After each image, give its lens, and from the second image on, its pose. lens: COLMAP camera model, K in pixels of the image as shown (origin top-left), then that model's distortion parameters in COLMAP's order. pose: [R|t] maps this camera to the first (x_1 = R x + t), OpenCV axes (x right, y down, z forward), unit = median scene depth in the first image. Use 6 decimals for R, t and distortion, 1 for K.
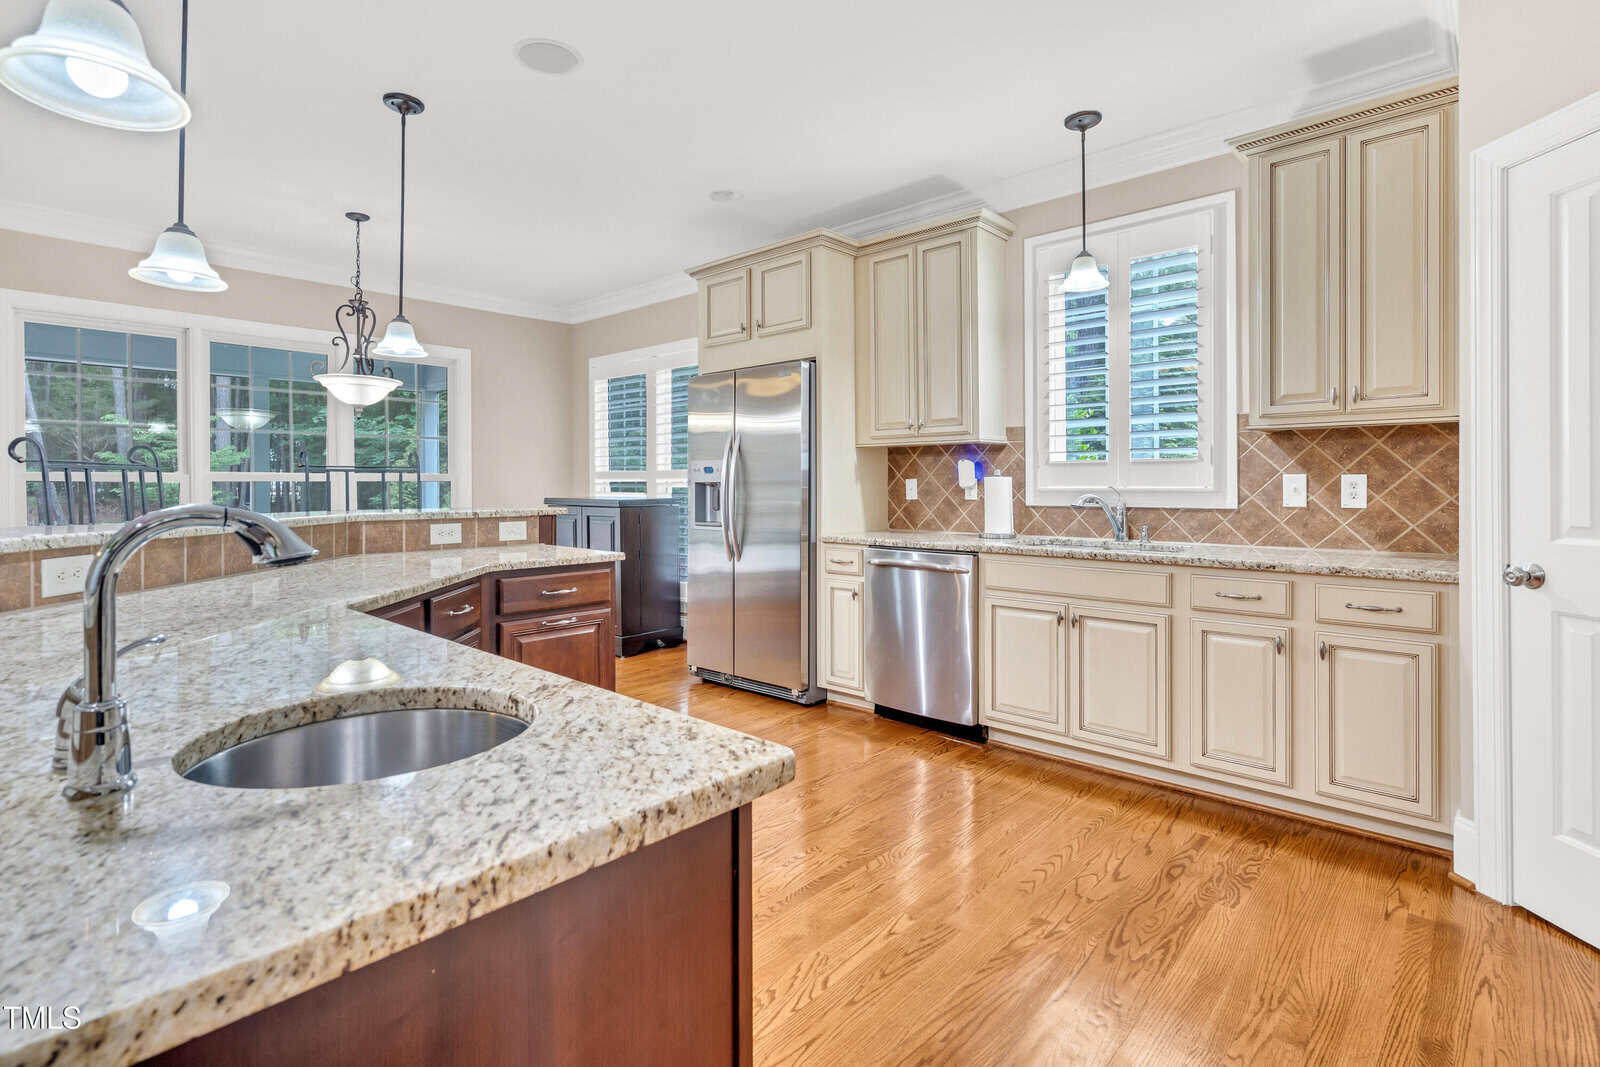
lens RADIAL K [[764.3, 0, 815.7], [0, 764.3, 479.2], [0, 0, 1]] dist [-0.001087, 0.000194]
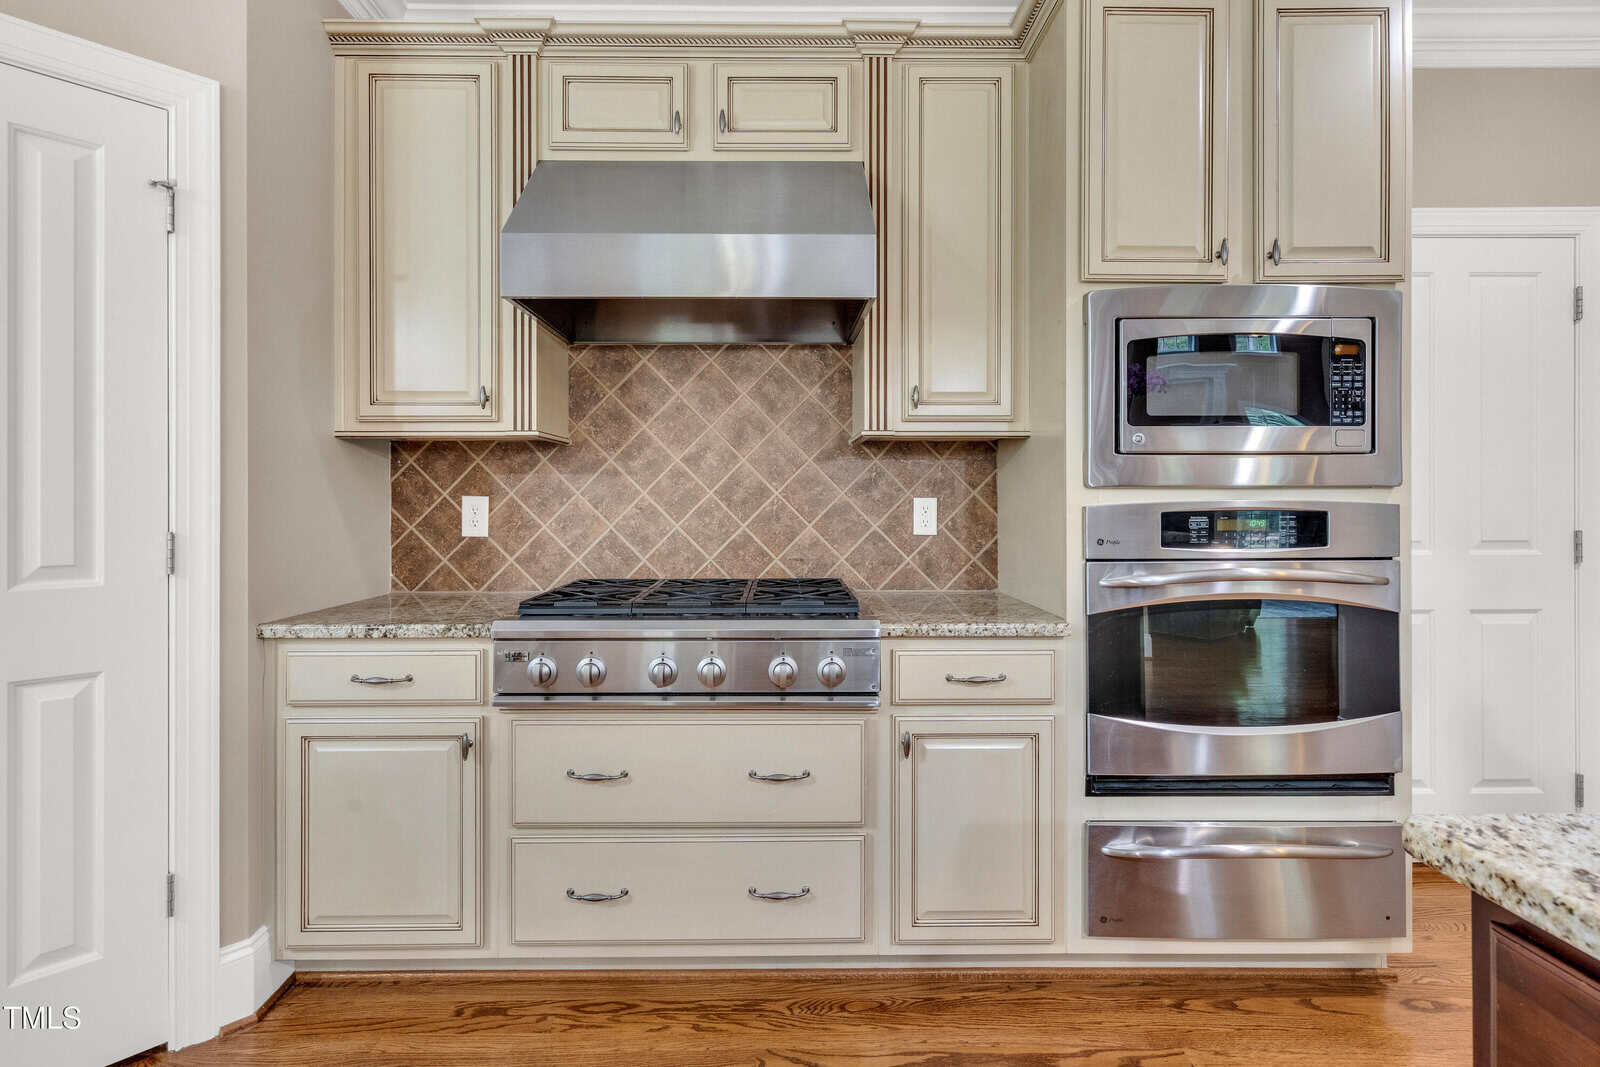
lens RADIAL K [[764.3, 0, 793.4], [0, 764.3, 499.6], [0, 0, 1]] dist [-0.001087, 0.000194]
pose [[-0.666773, 0.008444, 0.745213, -0.212857], [0.002794, 0.999957, -0.008831, 0.006335], [-0.745256, -0.003806, -0.666768, 2.091524]]
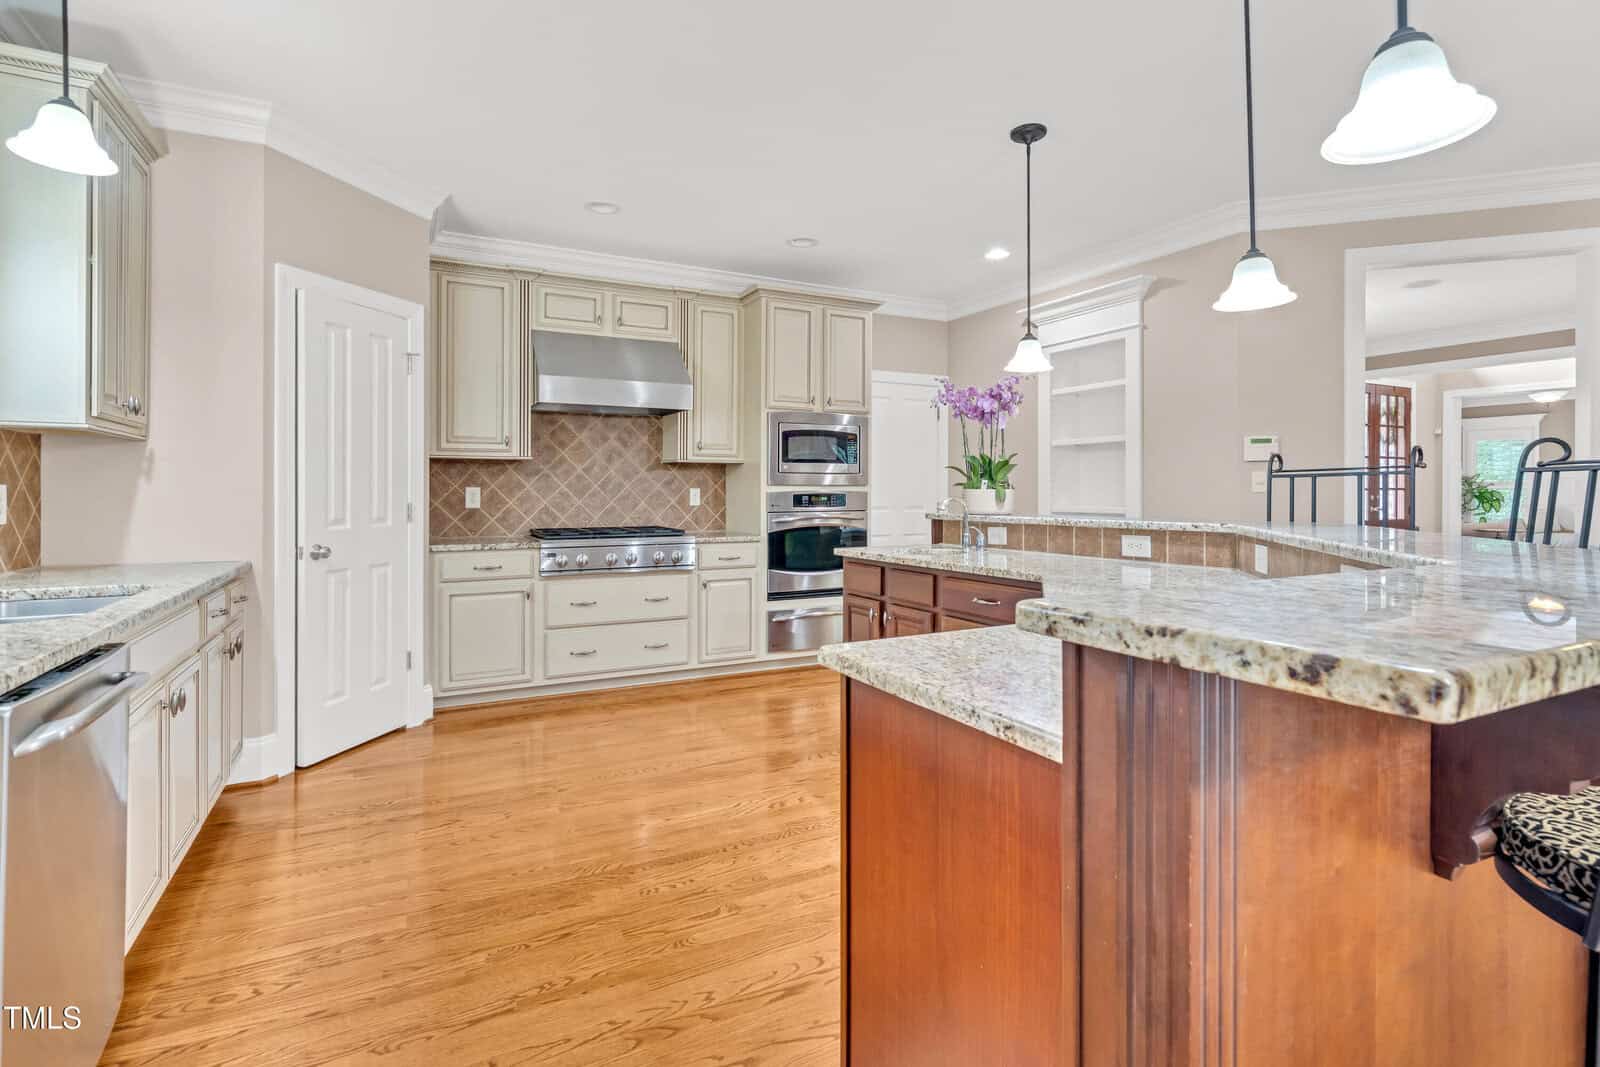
lens RADIAL K [[764.3, 0, 804.3], [0, 764.3, 490.4], [0, 0, 1]] dist [-0.001087, 0.000194]
pose [[-0.934749, 0.002366, 0.355301, -0.828326], [0.001922, 0.999997, -0.001603, 0.004400], [-0.355304, -0.000815, -0.934750, 3.685921]]
